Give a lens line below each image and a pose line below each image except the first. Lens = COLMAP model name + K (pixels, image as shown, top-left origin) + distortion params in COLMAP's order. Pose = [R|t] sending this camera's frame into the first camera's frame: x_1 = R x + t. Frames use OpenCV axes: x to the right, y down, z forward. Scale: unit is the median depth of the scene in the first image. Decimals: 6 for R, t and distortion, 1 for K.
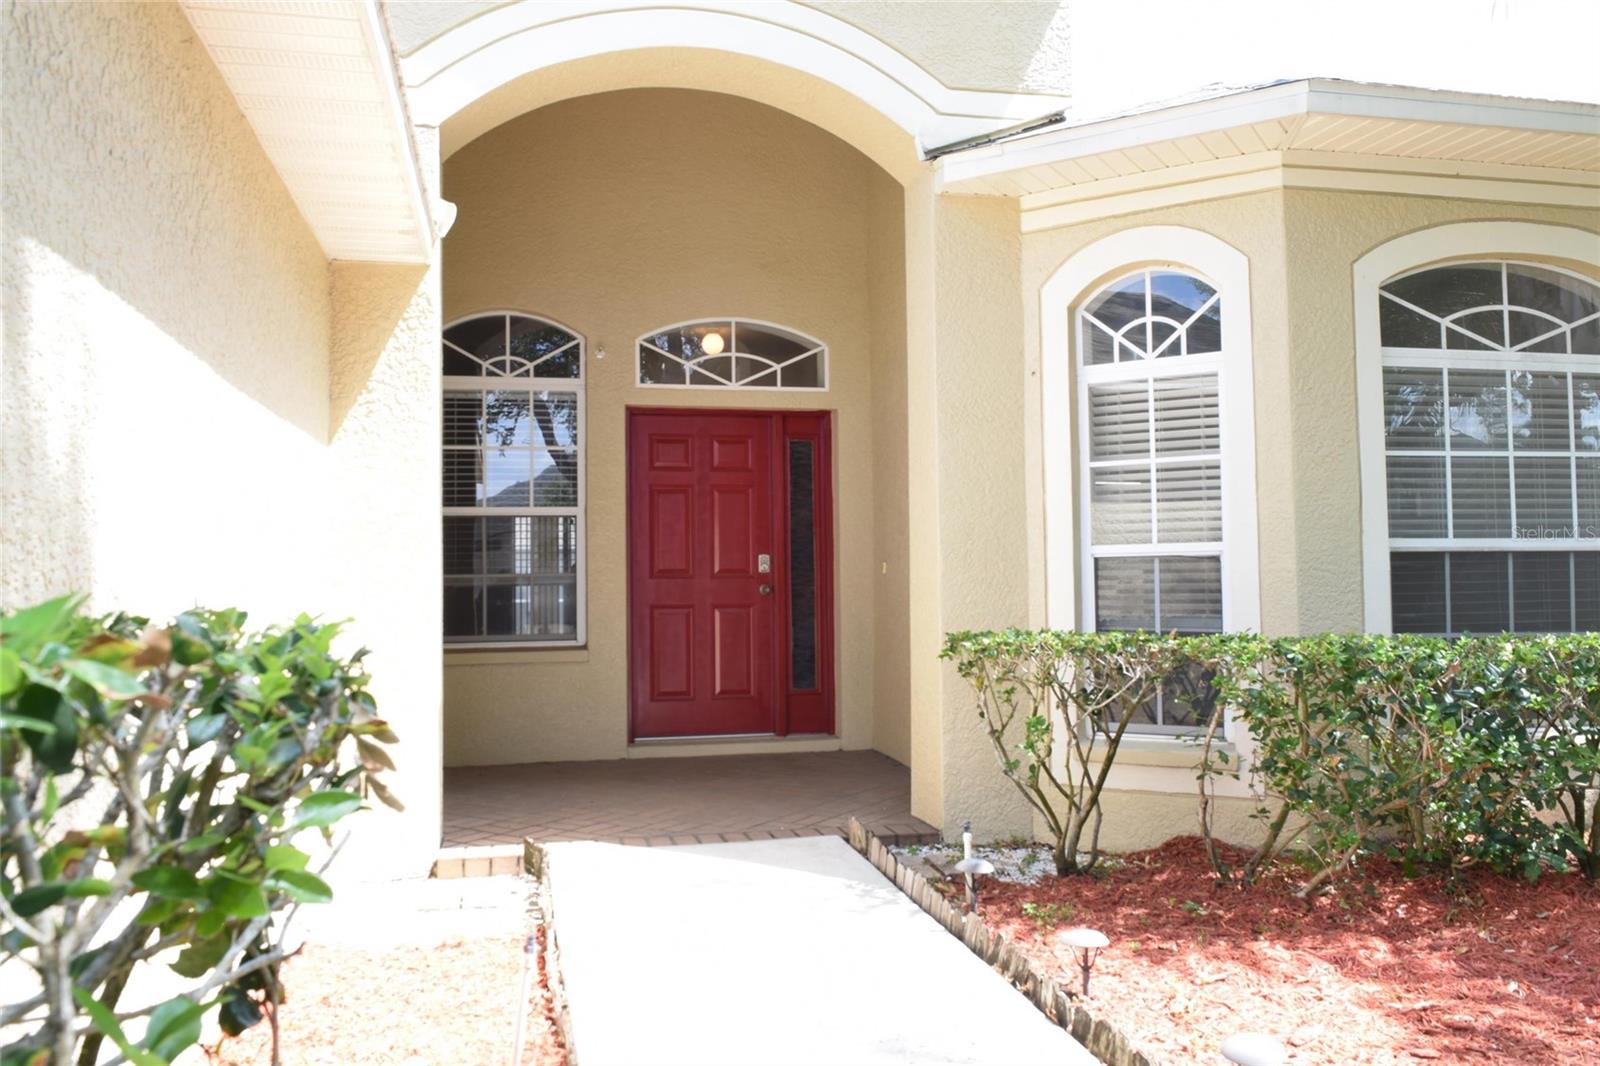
lens RADIAL K [[1264.9, 0, 800.0], [0, 1264.9, 533.0], [0, 0, 1]] dist [-0.053921, 0.000878]
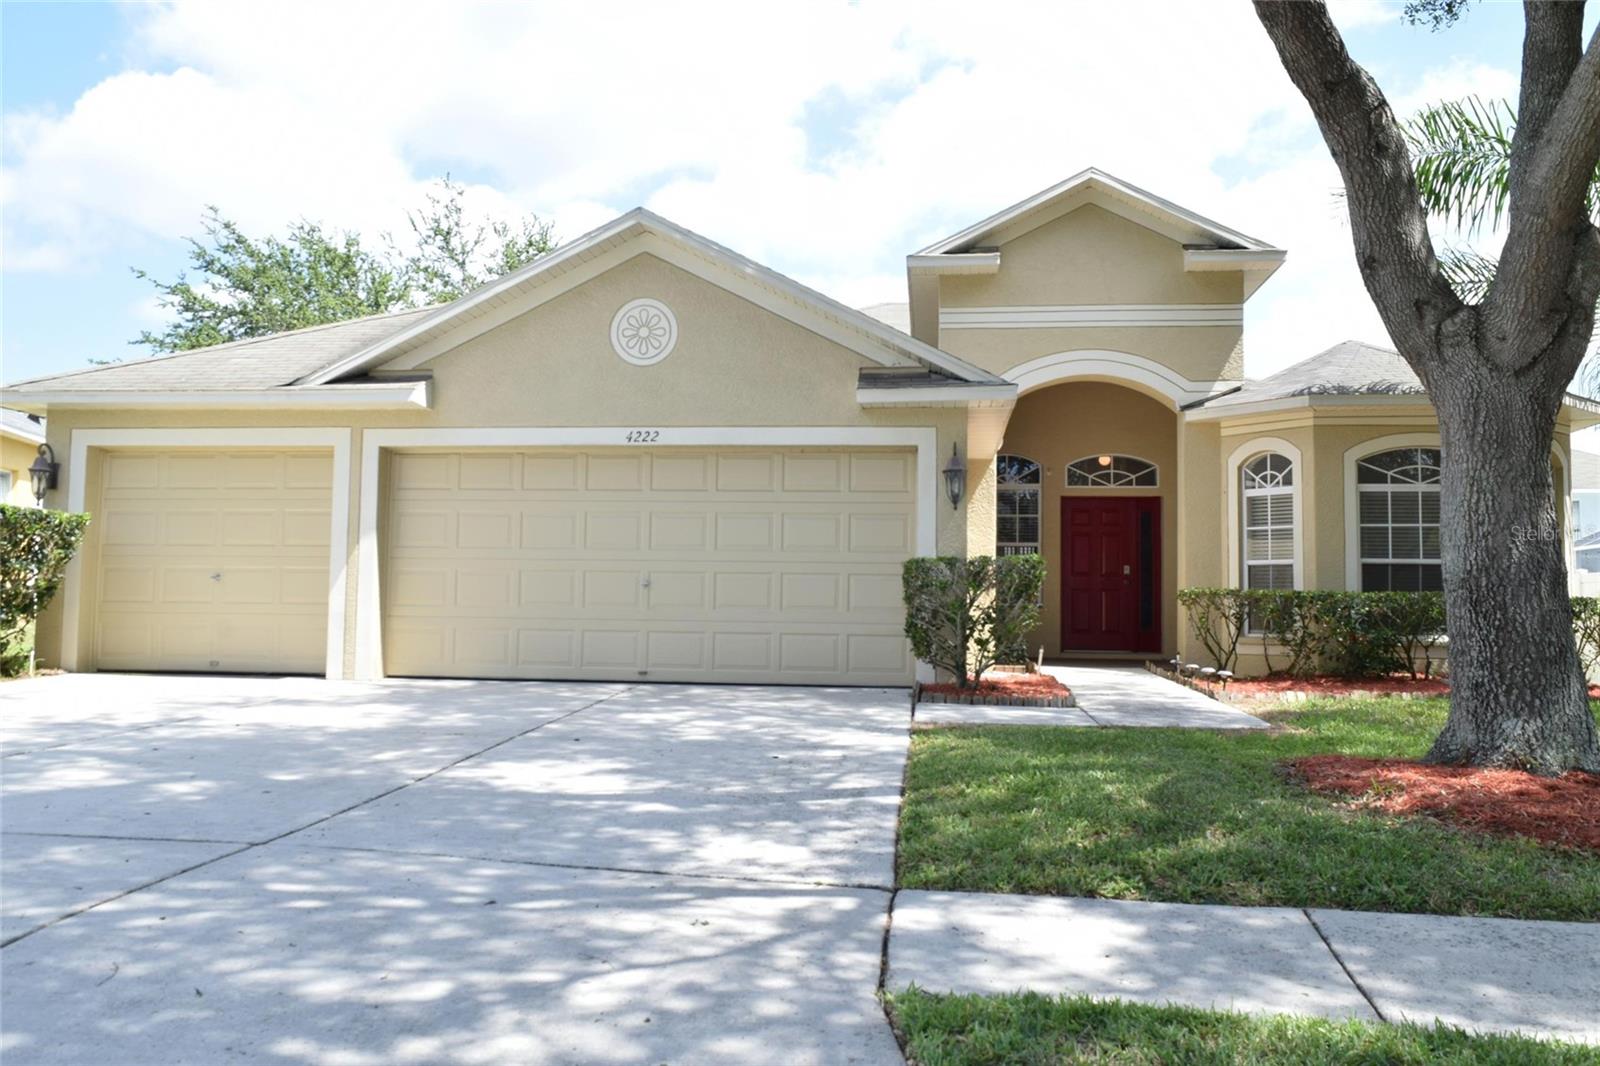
lens RADIAL K [[1264.9, 0, 800.0], [0, 1264.9, 533.0], [0, 0, 1]] dist [-0.053921, 0.000878]
pose [[0.946715, 0.005325, -0.322028, 0.194612], [-0.012346, 0.999728, -0.019765, 0.016353], [0.321835, 0.022688, 0.946524, -1.705333]]
